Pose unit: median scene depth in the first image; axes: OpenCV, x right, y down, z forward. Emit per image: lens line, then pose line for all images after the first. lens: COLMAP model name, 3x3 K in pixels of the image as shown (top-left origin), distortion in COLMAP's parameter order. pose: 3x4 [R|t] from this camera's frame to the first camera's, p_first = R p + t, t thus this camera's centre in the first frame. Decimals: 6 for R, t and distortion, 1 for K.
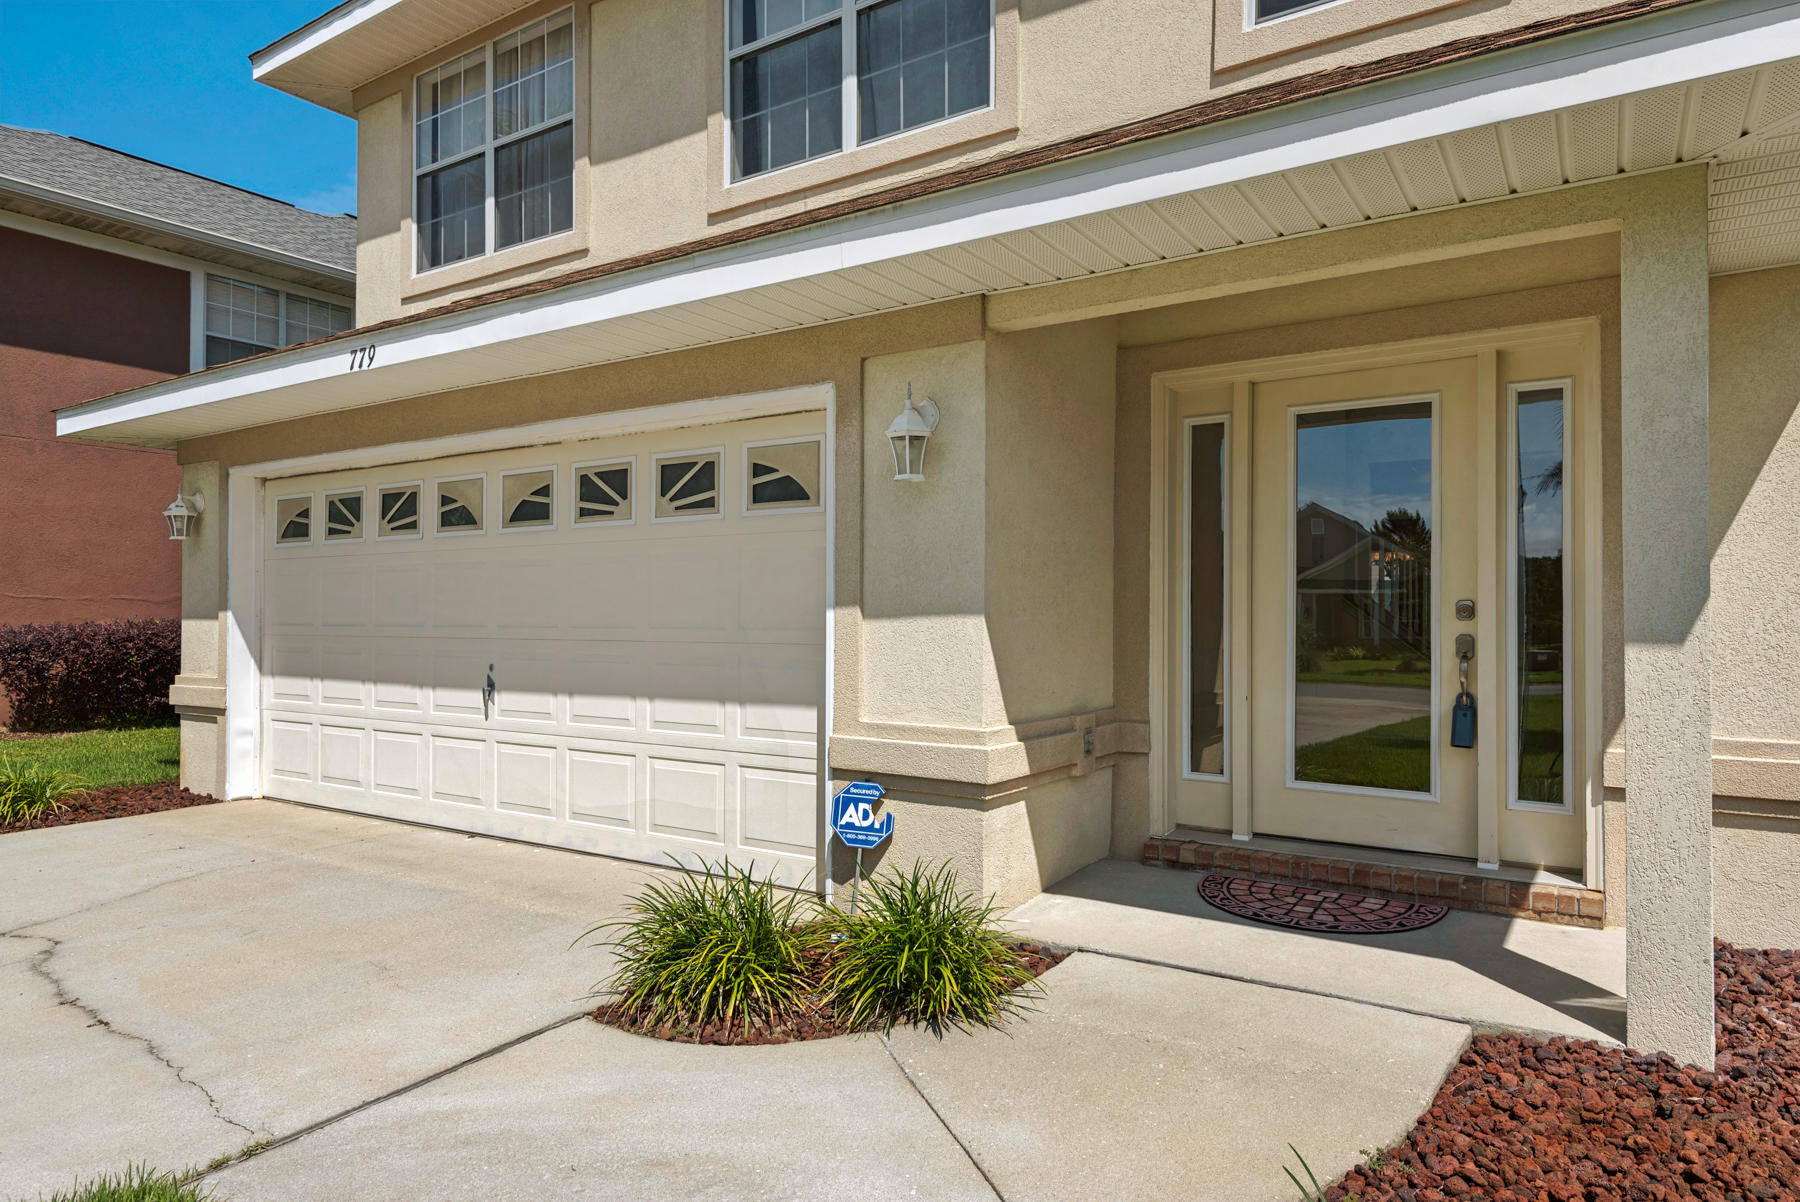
lens RADIAL K [[1062.2, 0, 900.0], [0, 1062.2, 601.0], [0, 0, 1]] dist [0.027425, -0.000205]
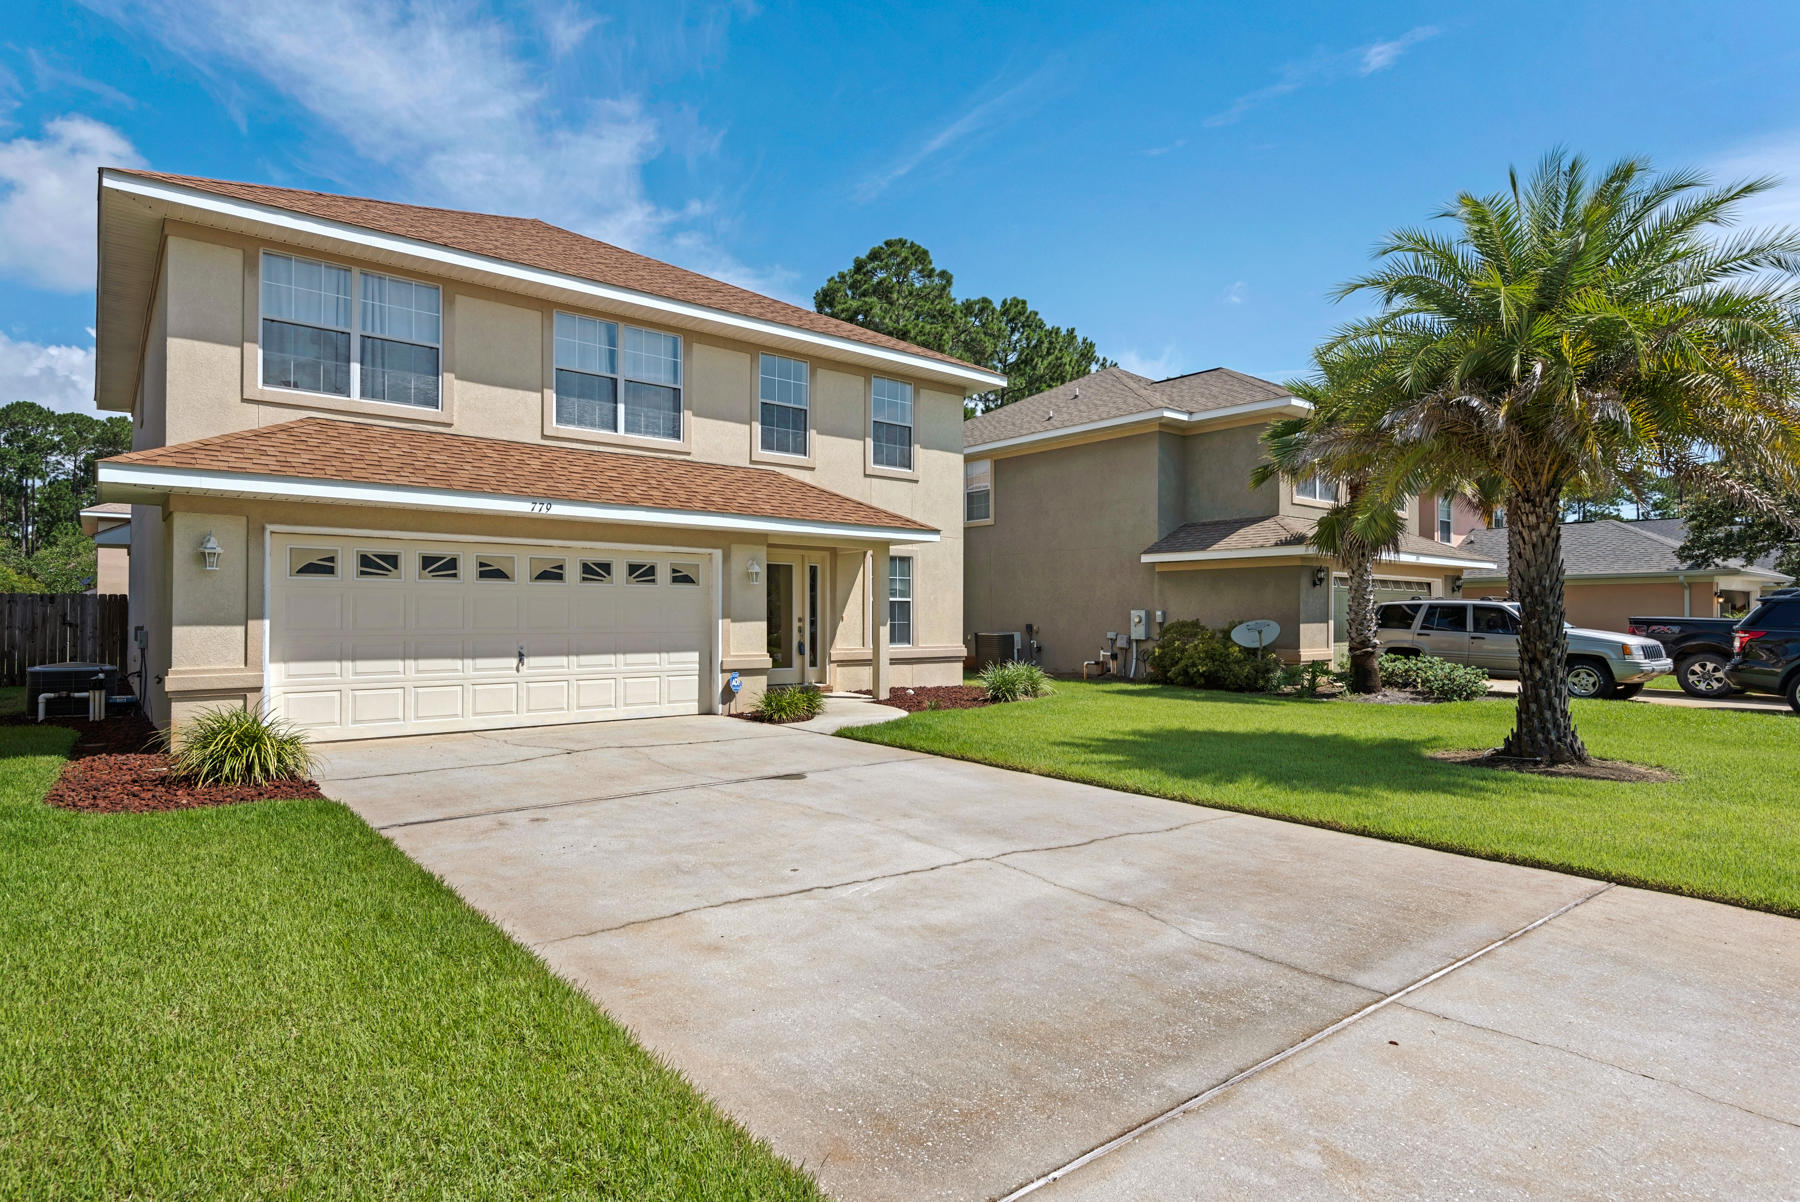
lens RADIAL K [[967.6, 0, 900.0], [0, 967.6, 601.0], [0, 0, 1]] dist [0.049892, -0.038056]
pose [[0.296313, 0.016649, 0.954946, -2.150865], [-0.011381, 0.999839, -0.013900, -0.012160], [-0.955023, -0.006750, 0.296454, -0.305932]]
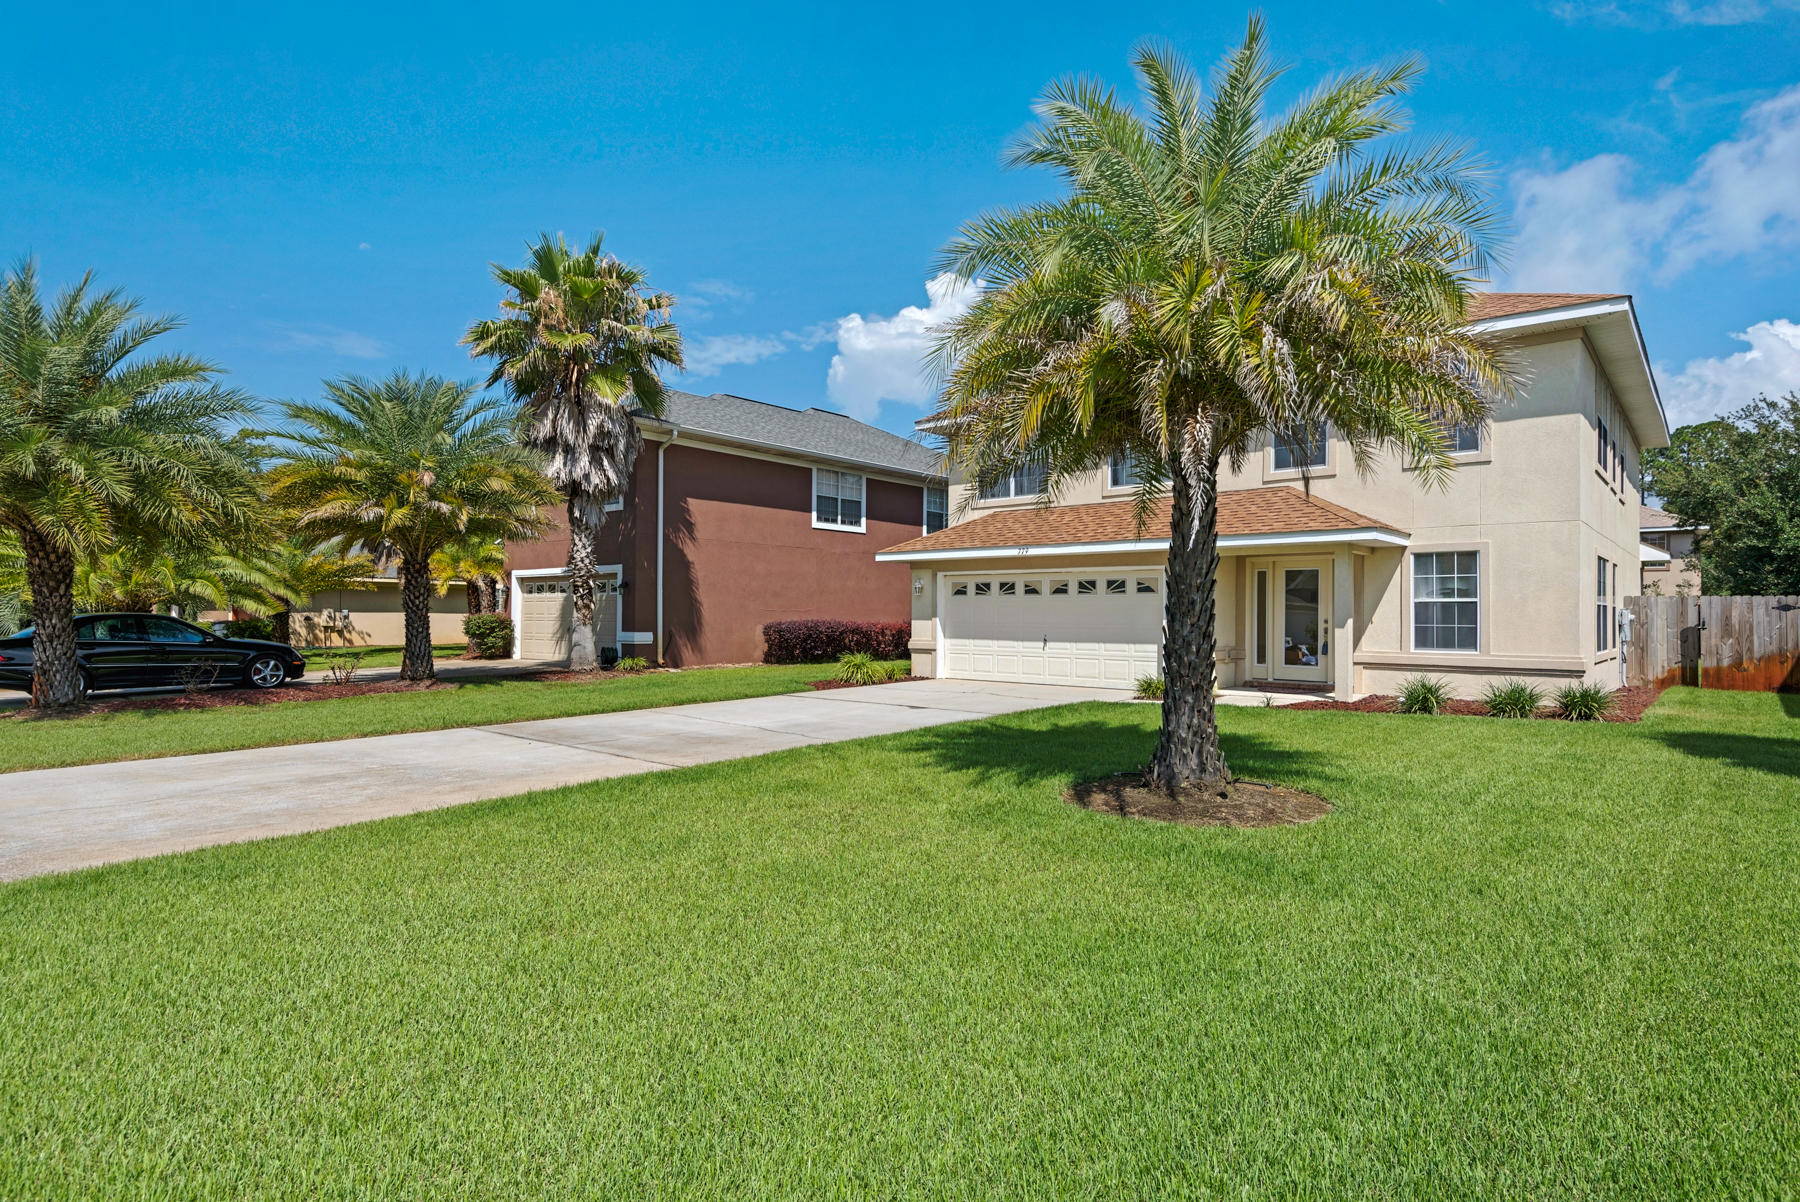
lens RADIAL K [[920.1, 0, 900.0], [0, 920.1, 601.0], [0, 0, 1]] dist [0.042767, -0.029784]
pose [[0.989936, 0.003575, -0.141468, -0.459408], [-0.003971, 0.999989, -0.002518, -0.042814], [0.141457, 0.003054, 0.989940, -2.161864]]
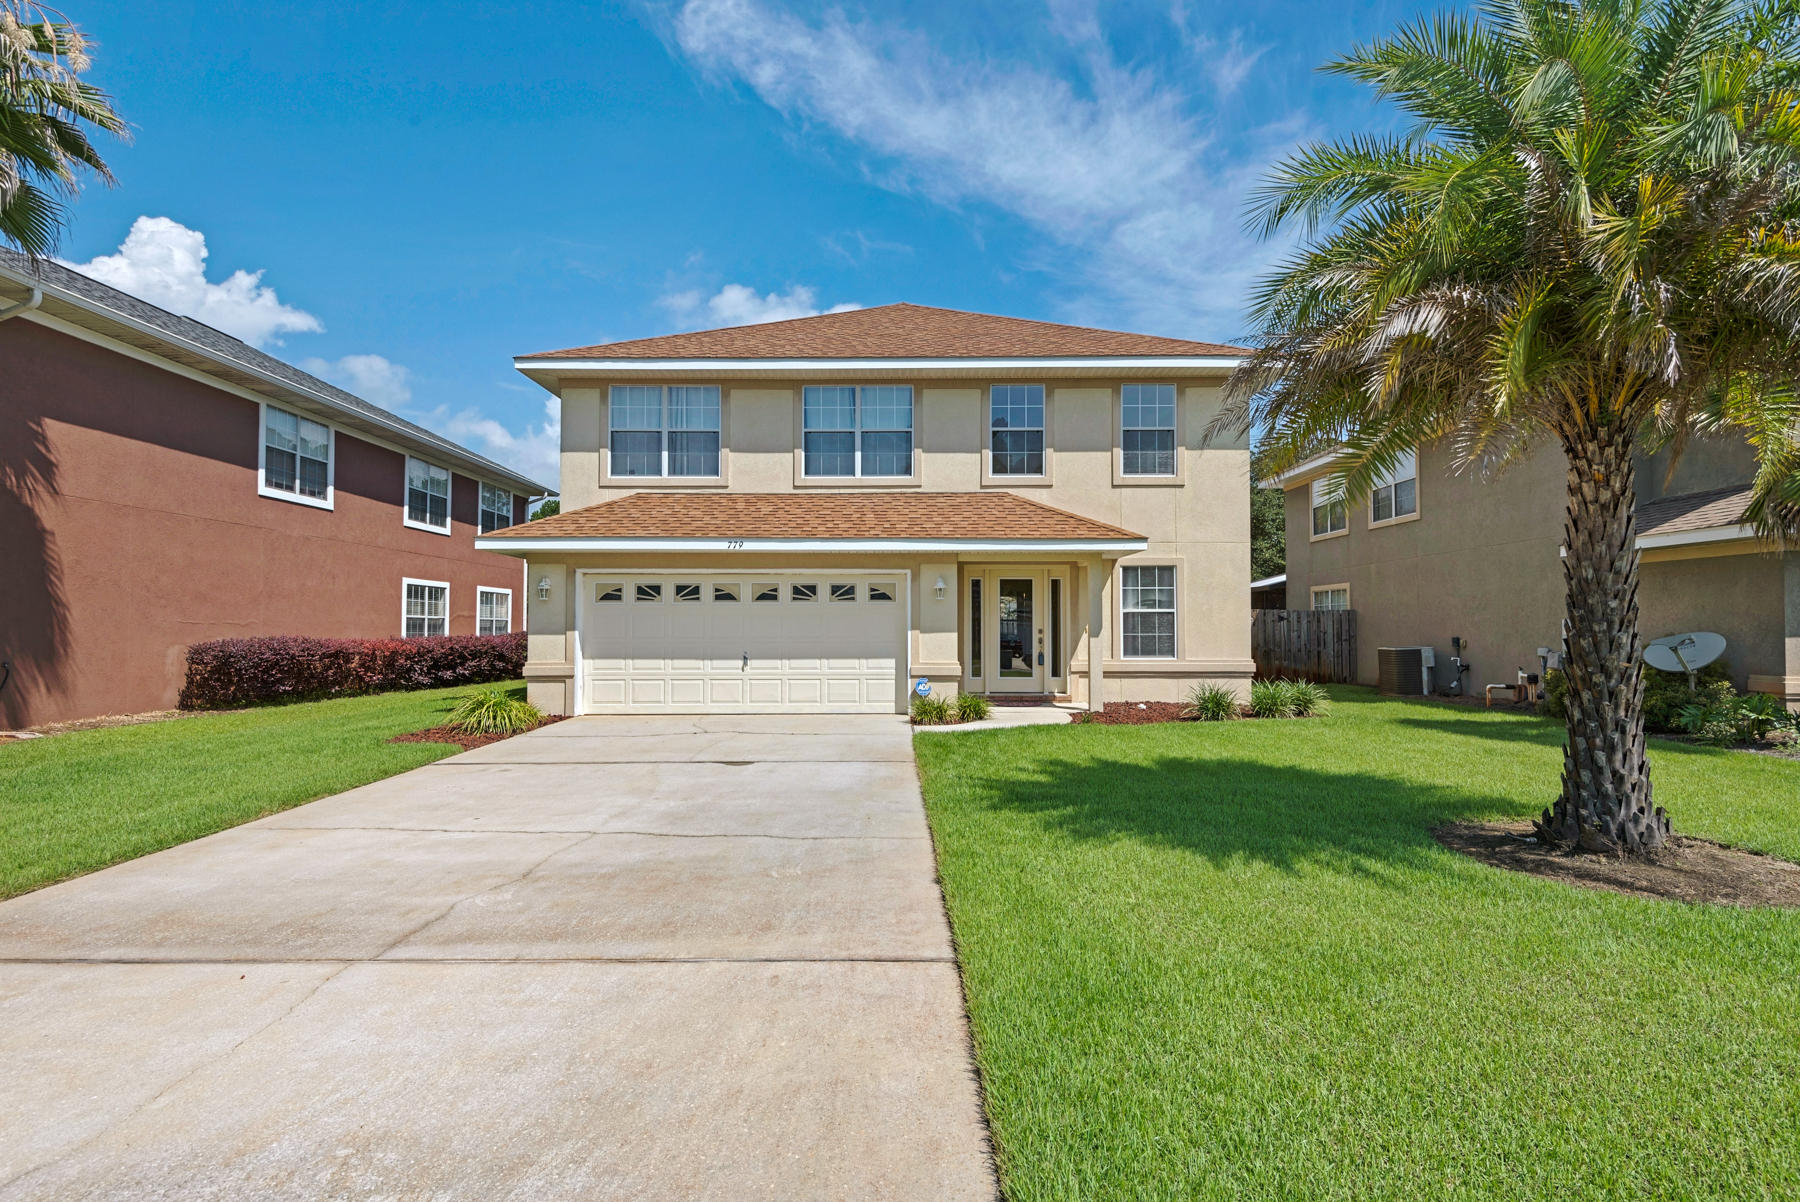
lens RADIAL K [[920.1, 0, 900.0], [0, 920.1, 601.0], [0, 0, 1]] dist [0.042767, -0.029784]
pose [[0.838504, 0.015848, 0.544665, -1.444925], [-0.005479, 0.999772, -0.020655, -0.025595], [-0.544868, 0.014335, 0.838399, -1.299158]]
